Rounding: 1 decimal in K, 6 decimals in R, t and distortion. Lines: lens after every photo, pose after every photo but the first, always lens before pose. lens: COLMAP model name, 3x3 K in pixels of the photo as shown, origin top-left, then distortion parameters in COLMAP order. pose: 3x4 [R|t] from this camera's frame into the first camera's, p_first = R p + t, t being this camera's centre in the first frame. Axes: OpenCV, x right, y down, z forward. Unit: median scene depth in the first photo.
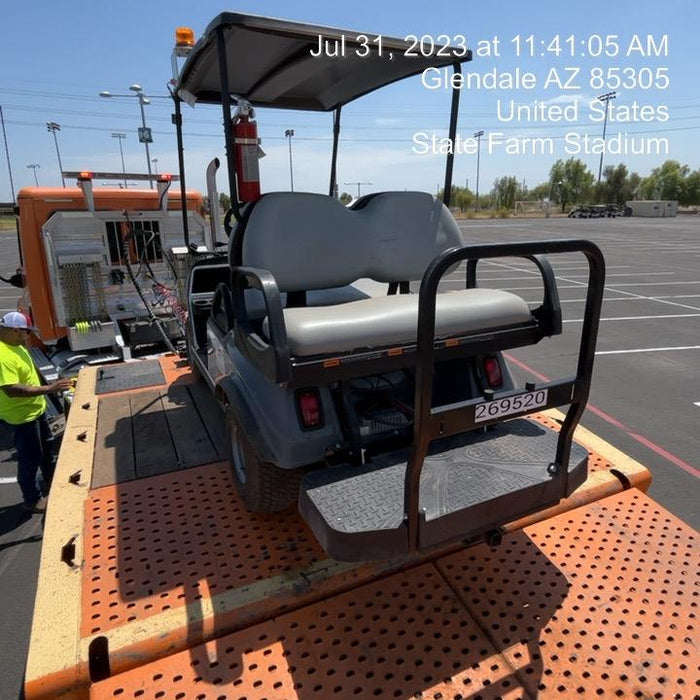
lens RADIAL K [[478.5, 0, 350.0], [0, 478.5, 350.0], [0, 0, 1]] dist [-0.053136, 0.002448]
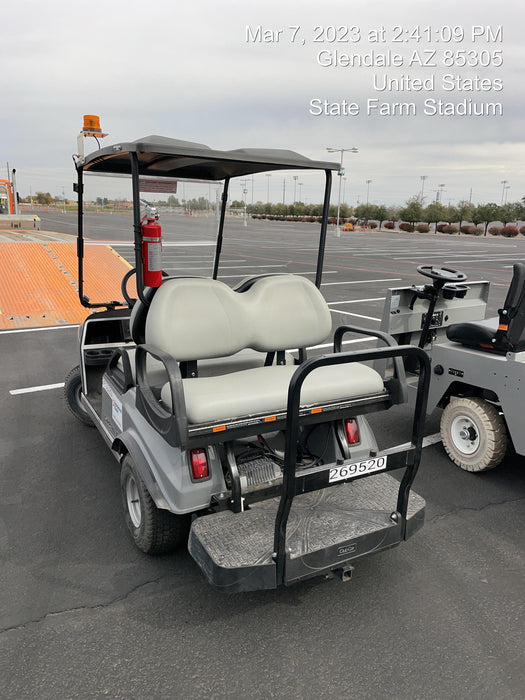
lens RADIAL K [[510.9, 0, 262.5], [0, 510.9, 350.0], [0, 0, 1]] dist [0.029561, -0.001319]
pose [[0.996993, 0.027492, 0.072453, -0.028102], [-0.025064, 0.999100, -0.034206, -0.133514], [-0.073328, 0.032287, 0.996785, -0.340207]]
